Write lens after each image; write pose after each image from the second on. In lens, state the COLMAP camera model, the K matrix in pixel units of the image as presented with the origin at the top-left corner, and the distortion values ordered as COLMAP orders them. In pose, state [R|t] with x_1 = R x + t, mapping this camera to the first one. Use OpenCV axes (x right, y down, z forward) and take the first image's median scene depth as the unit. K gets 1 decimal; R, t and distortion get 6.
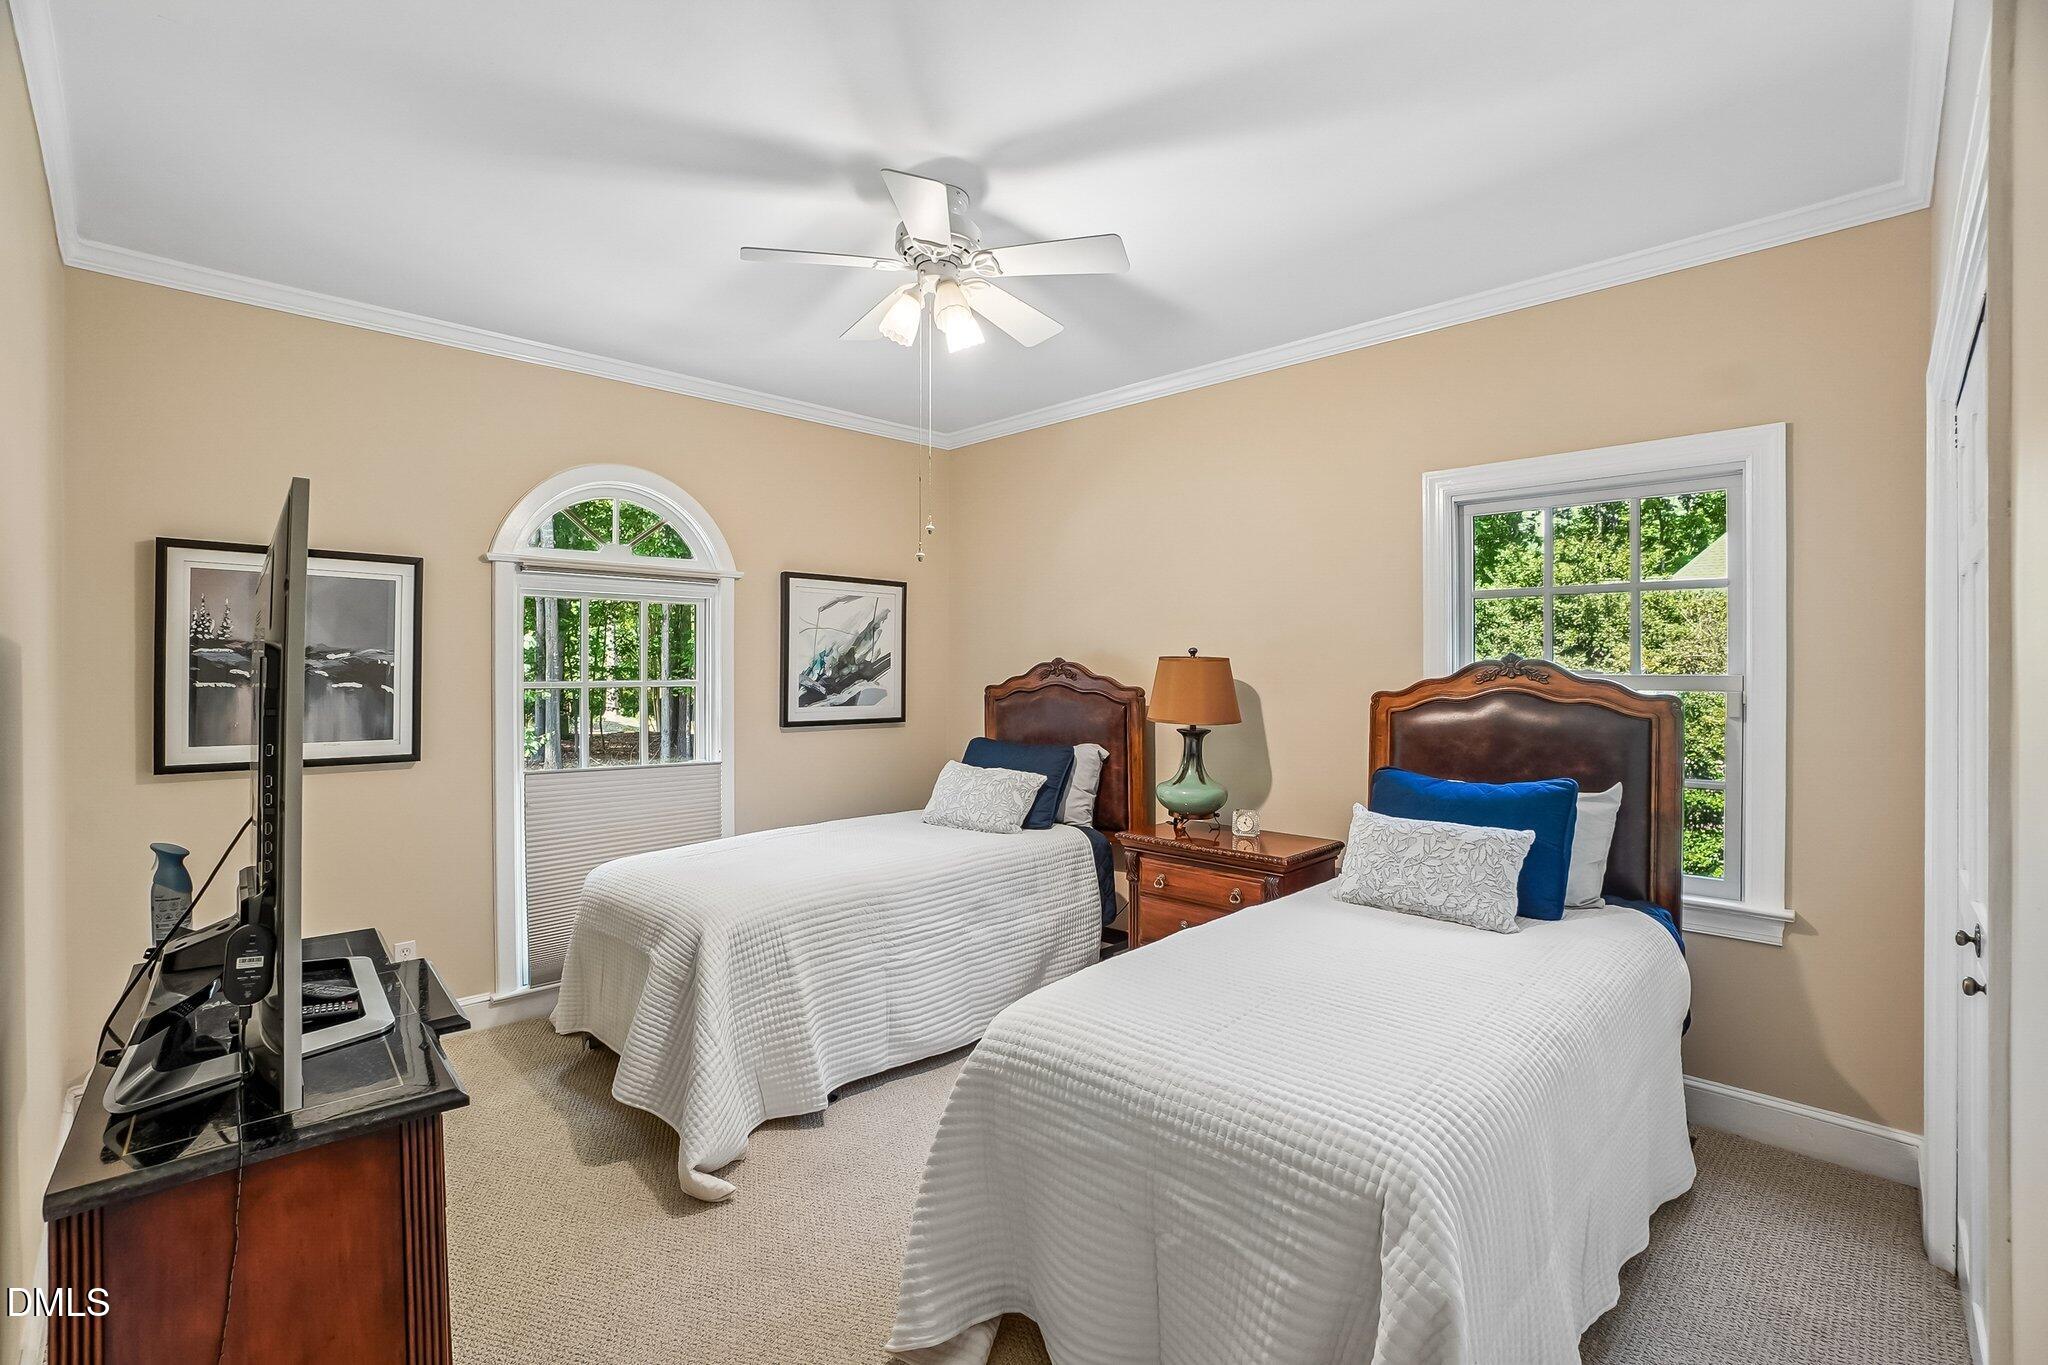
lens RADIAL K [[898.9, 0, 1035.2], [0, 898.9, 678.5], [0, 0, 1]] dist [-0.016727, -0.000462]
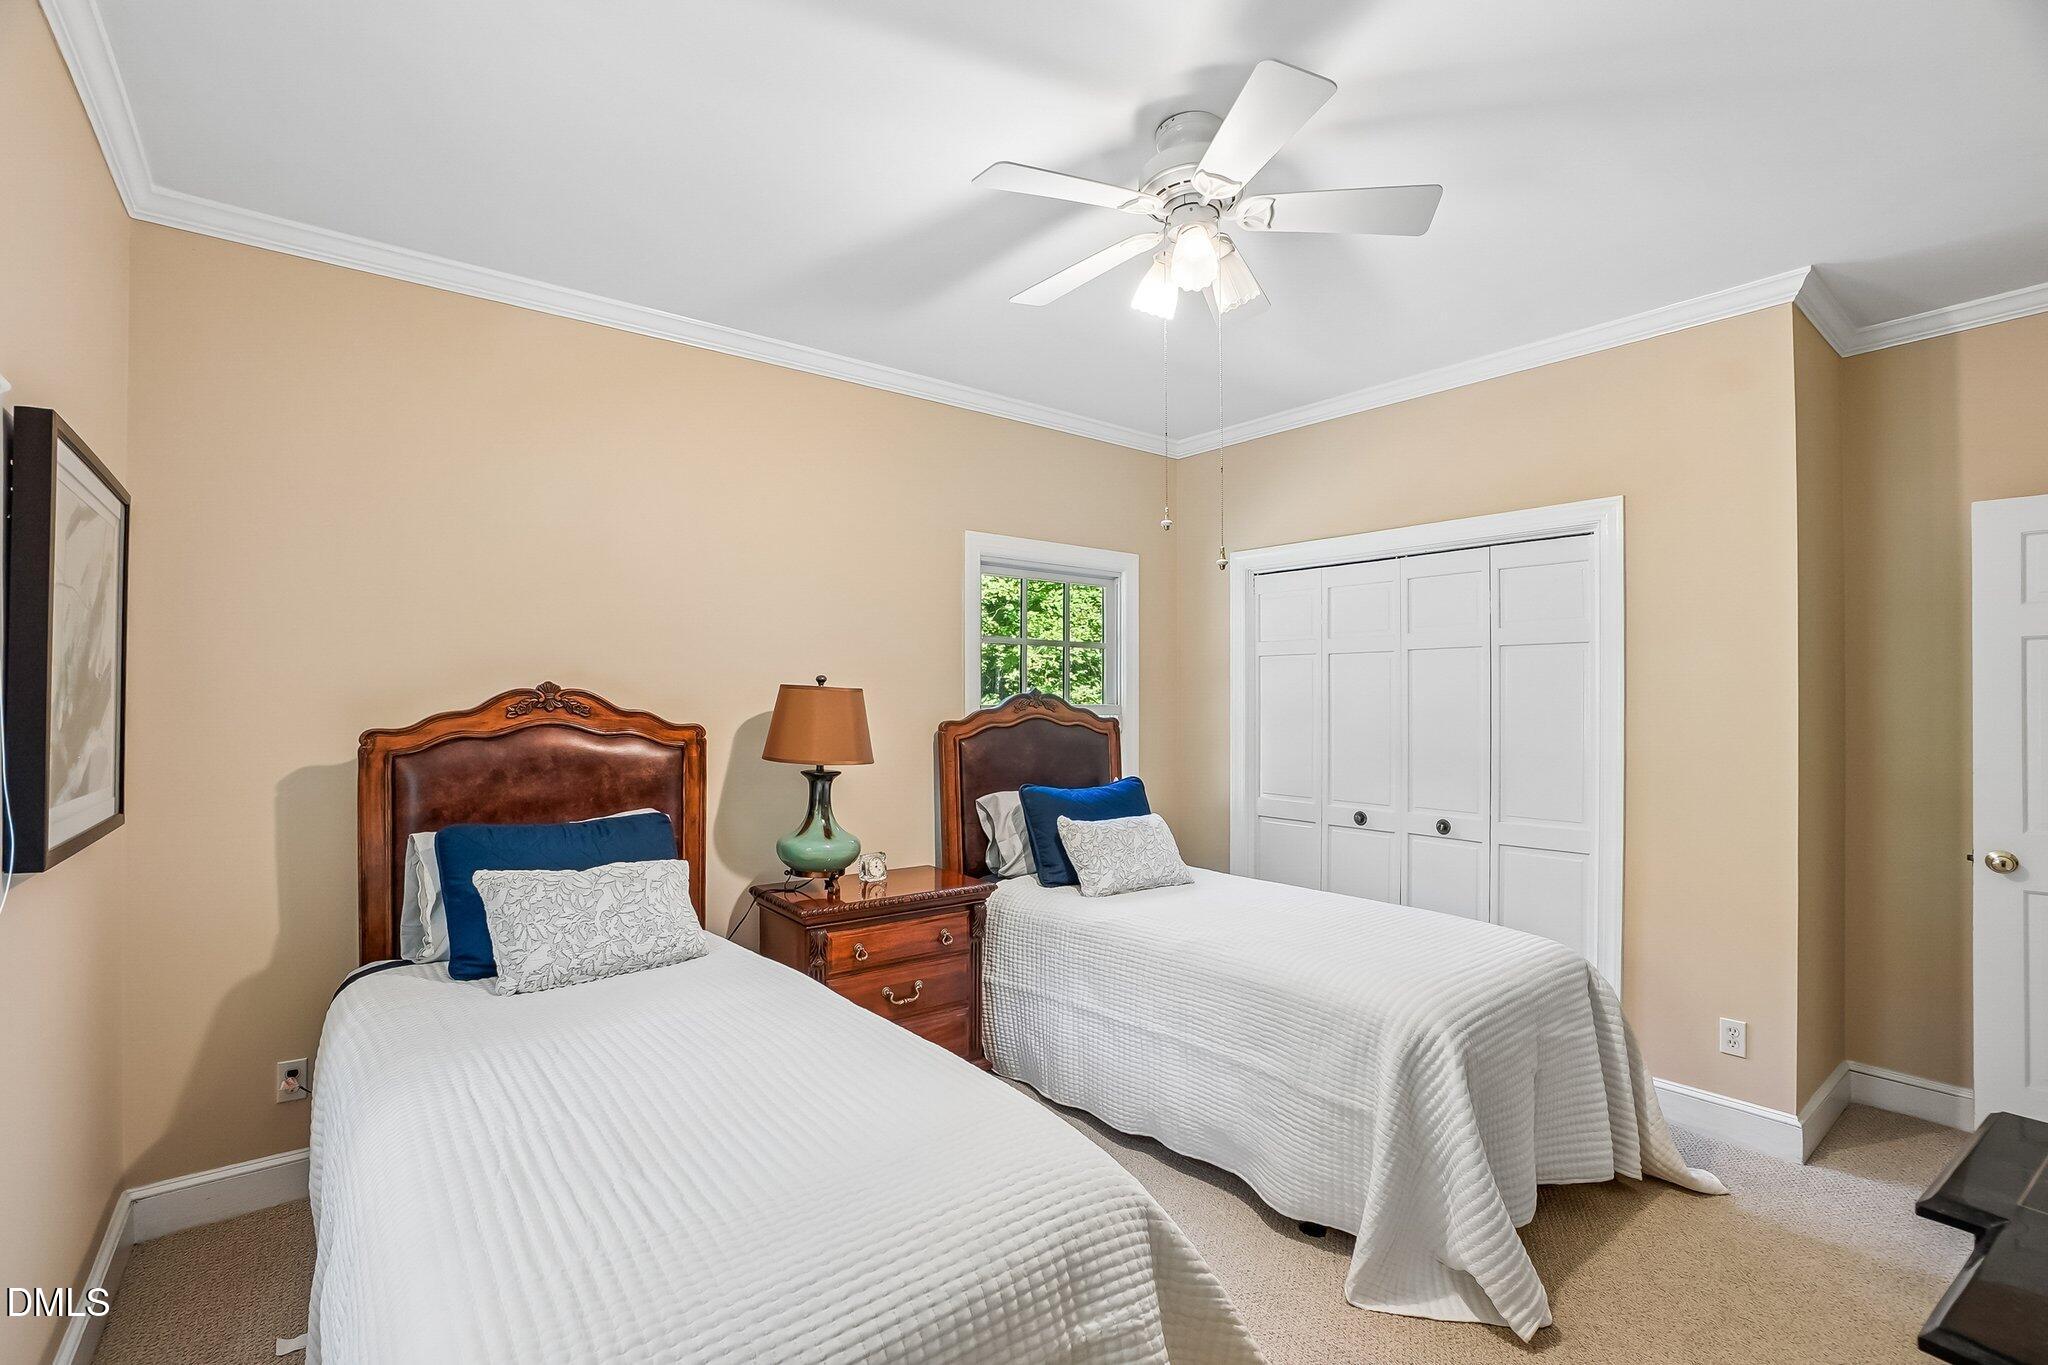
lens RADIAL K [[898.9, 0, 1031.9], [0, 898.9, 684.9], [0, 0, 1]] dist [-0.016727, -0.000462]
pose [[0.158254, 0.018745, 0.987220, -0.621018], [0.010584, 0.999730, -0.020679, -0.005181], [-0.987342, 0.013721, 0.158013, 0.661970]]
